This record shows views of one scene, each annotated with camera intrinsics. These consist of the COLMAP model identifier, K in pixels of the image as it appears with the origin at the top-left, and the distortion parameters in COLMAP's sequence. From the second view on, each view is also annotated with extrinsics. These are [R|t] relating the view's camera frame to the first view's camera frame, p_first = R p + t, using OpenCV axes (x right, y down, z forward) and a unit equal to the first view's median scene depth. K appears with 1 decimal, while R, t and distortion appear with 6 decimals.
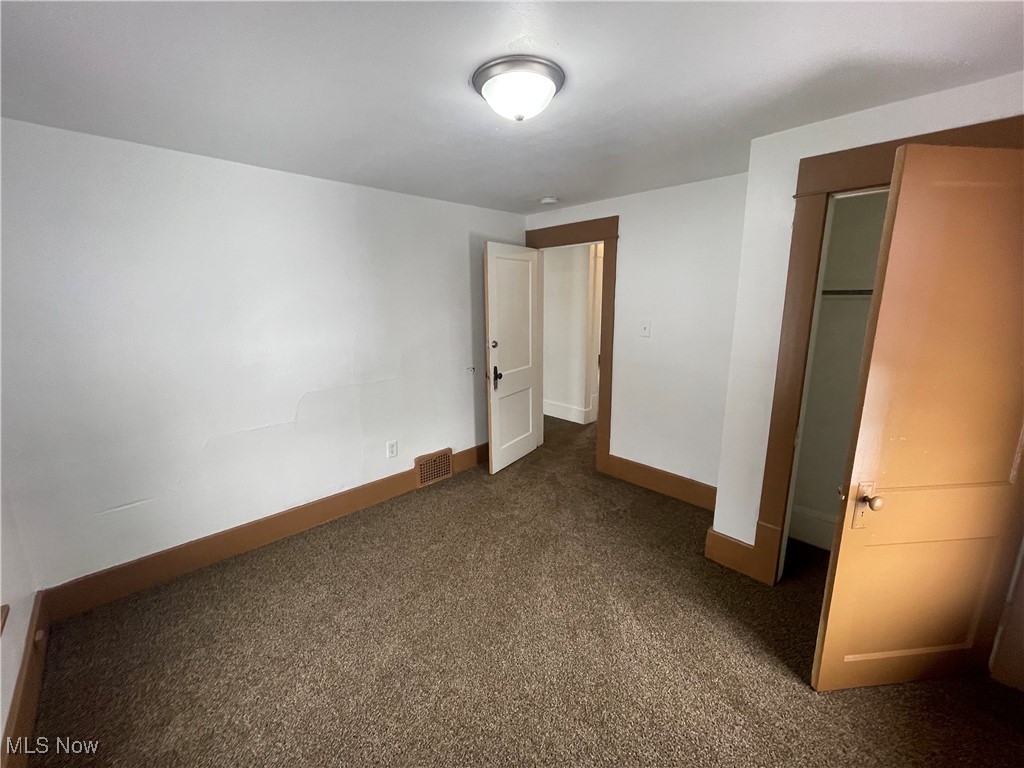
lens RADIAL K [[418.4, 0, 512.0], [0, 418.4, 384.0], [0, 0, 1]] dist [0.000824, -0.000065]
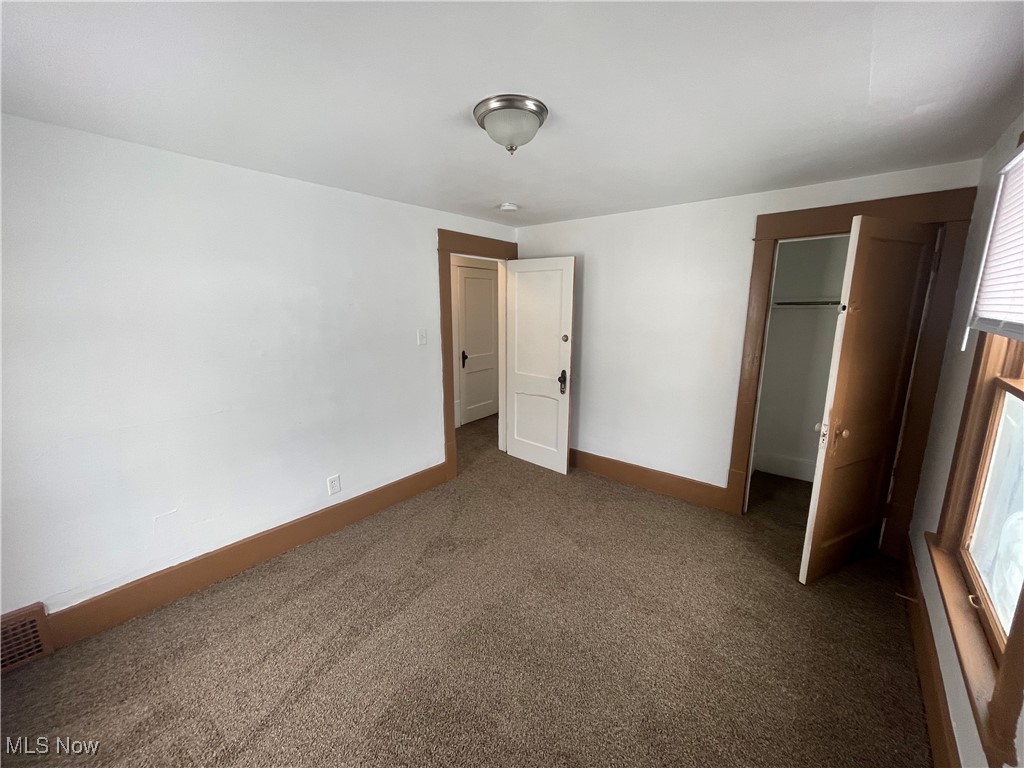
lens RADIAL K [[418.4, 0, 512.0], [0, 418.4, 384.0], [0, 0, 1]] dist [0.000824, -0.000065]
pose [[0.996515, -0.001591, 0.083402, -0.307734], [0.003042, 0.999846, -0.017271, 0.091020], [-0.083362, 0.017464, 0.996366, -0.404111]]
